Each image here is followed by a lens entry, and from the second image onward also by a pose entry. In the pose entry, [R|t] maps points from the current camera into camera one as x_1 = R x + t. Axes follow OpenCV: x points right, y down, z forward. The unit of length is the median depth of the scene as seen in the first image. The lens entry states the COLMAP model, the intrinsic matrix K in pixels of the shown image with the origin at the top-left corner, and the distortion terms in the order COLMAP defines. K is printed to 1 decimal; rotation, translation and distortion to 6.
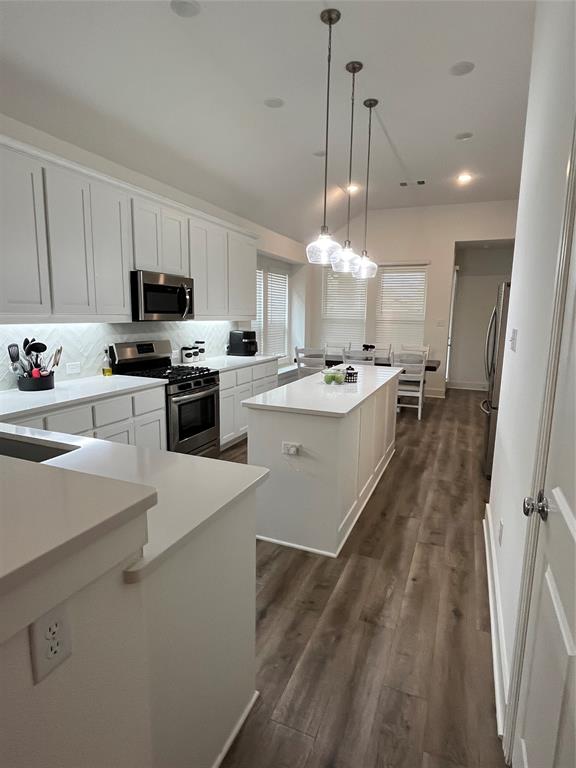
lens RADIAL K [[430.1, 0, 287.6], [0, 430.1, 383.7], [0, 0, 1]] dist [-0.005282, 0.003489]
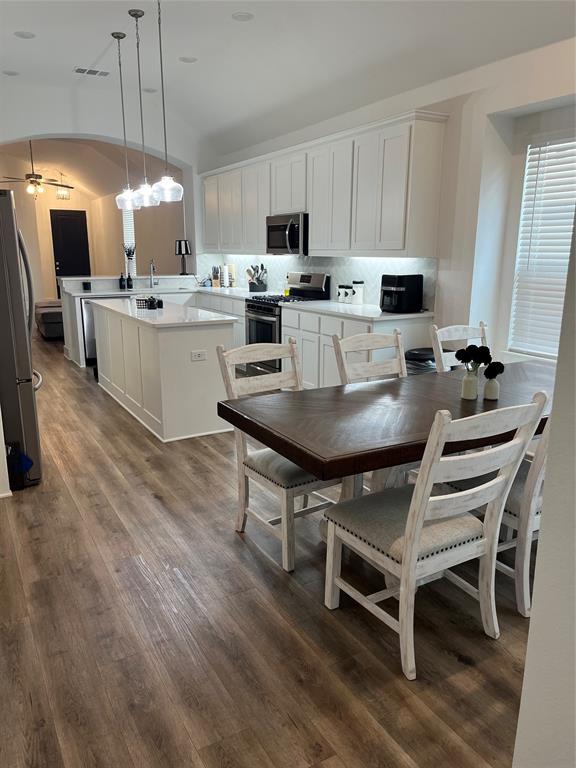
lens RADIAL K [[577.4, 0, 284.0], [0, 577.4, 387.5], [0, 0, 1]] dist [0.045217, -0.061759]
pose [[-0.617587, 0.169560, -0.768008, 0.906502], [-0.133447, 0.939736, 0.314784, -0.272404], [0.775099, 0.296895, -0.557741, 1.788784]]
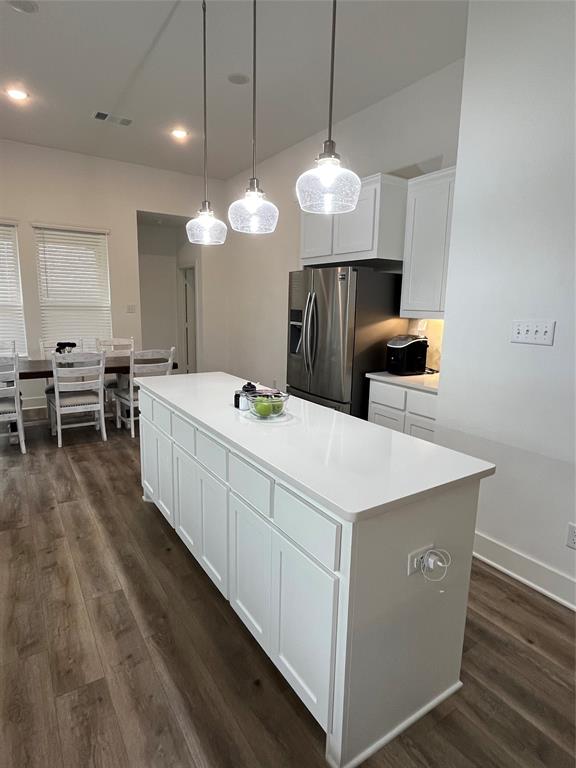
lens RADIAL K [[430.1, 0, 292.5], [0, 430.1, 381.7], [0, 0, 1]] dist [-0.005282, 0.003489]
pose [[0.554421, -0.151683, 0.818297, -0.293025], [0.122299, 0.987425, 0.100172, -0.083555], [-0.823201, 0.044539, 0.566000, 0.498791]]
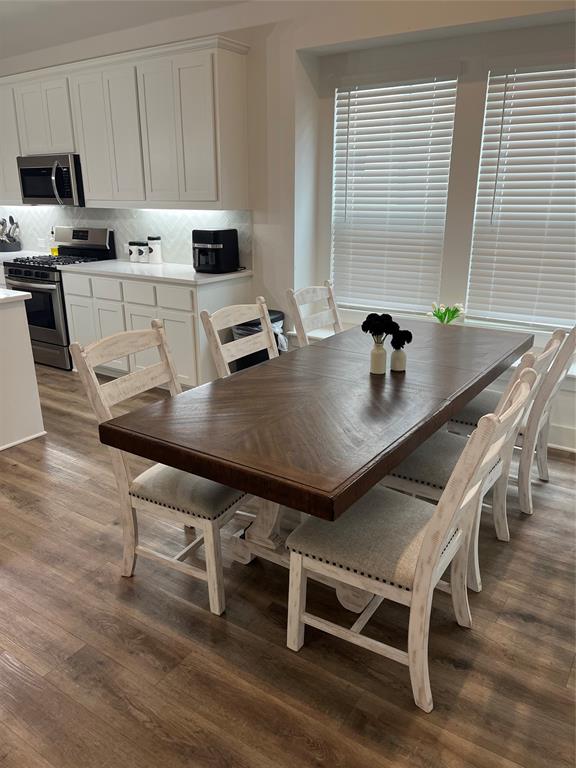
lens RADIAL K [[577.4, 0, 287.9], [0, 577.4, 388.1], [0, 0, 1]] dist [0.045217, -0.061759]
pose [[-0.196384, 0.299440, -0.933686, 0.860611], [-0.156899, 0.930362, 0.331375, -0.251950], [0.967893, 0.211571, -0.135727, 1.592288]]
